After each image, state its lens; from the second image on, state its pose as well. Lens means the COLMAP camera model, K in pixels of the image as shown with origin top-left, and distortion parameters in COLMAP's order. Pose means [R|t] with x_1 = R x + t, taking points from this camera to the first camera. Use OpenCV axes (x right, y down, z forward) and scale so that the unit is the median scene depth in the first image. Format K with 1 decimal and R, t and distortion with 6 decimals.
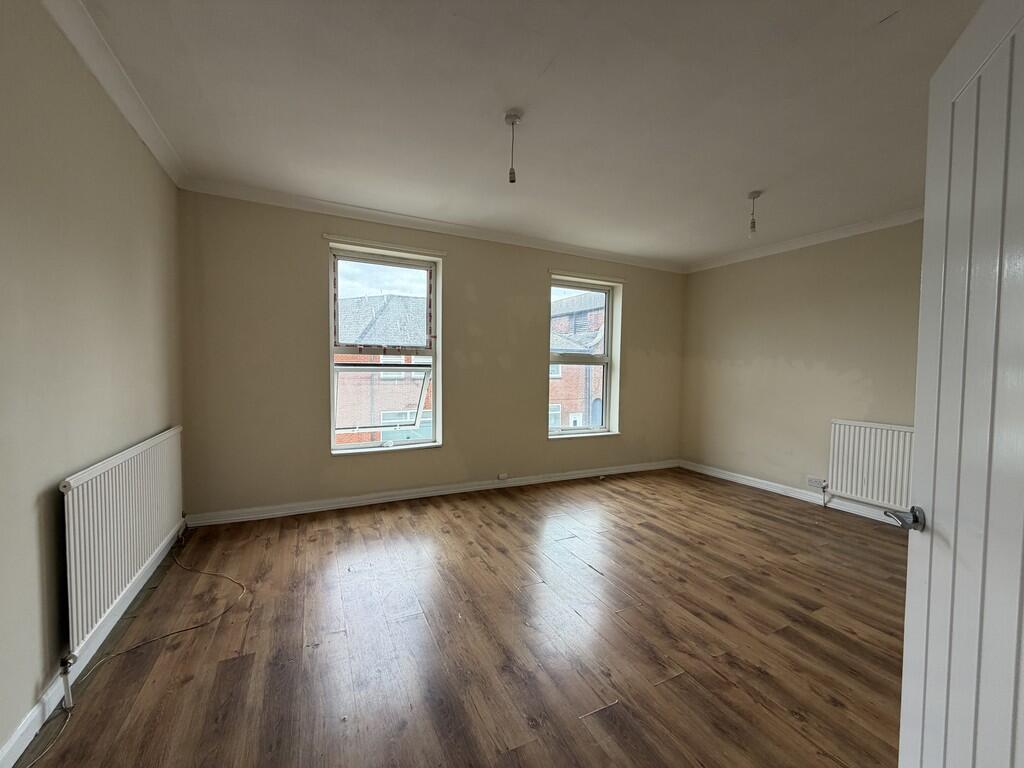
lens RADIAL K [[409.2, 0, 508.4], [0, 409.2, 383.0], [0, 0, 1]] dist [0.001020, 0.000089]
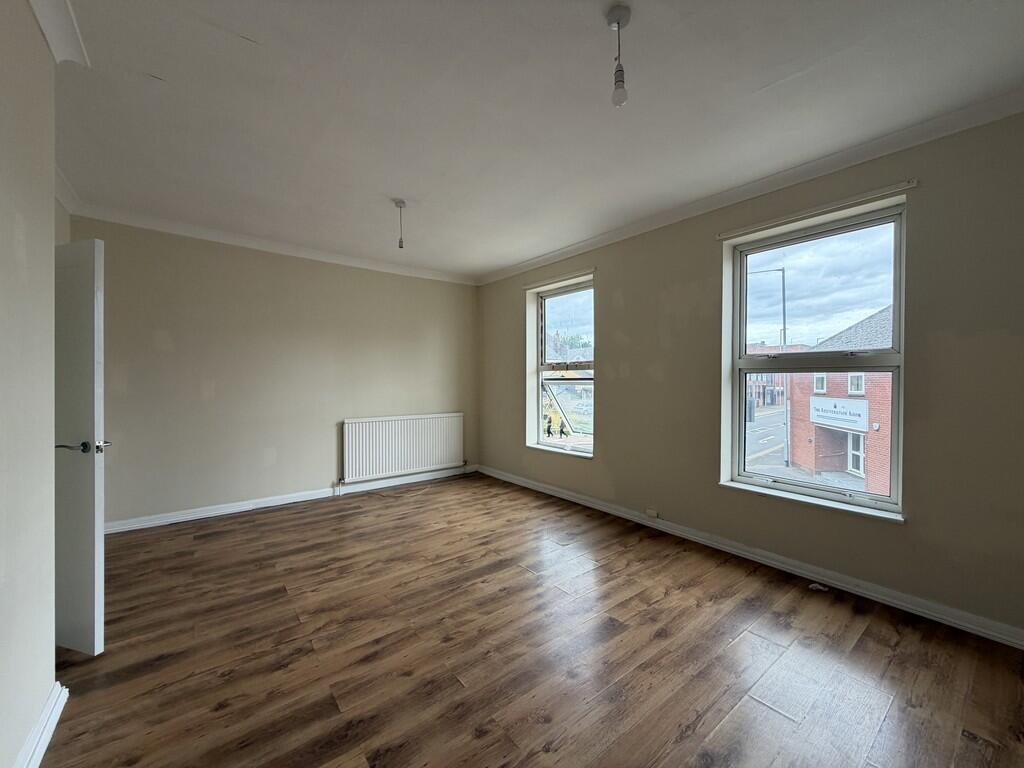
lens RADIAL K [[409.2, 0, 512.2], [0, 409.2, 386.4], [0, 0, 1]] dist [0.001020, 0.000089]
pose [[0.201699, 0.001862, -0.979446, 1.139748], [-0.033221, 0.999436, -0.004942, -0.017412], [0.978884, 0.033535, 0.201647, 0.867234]]
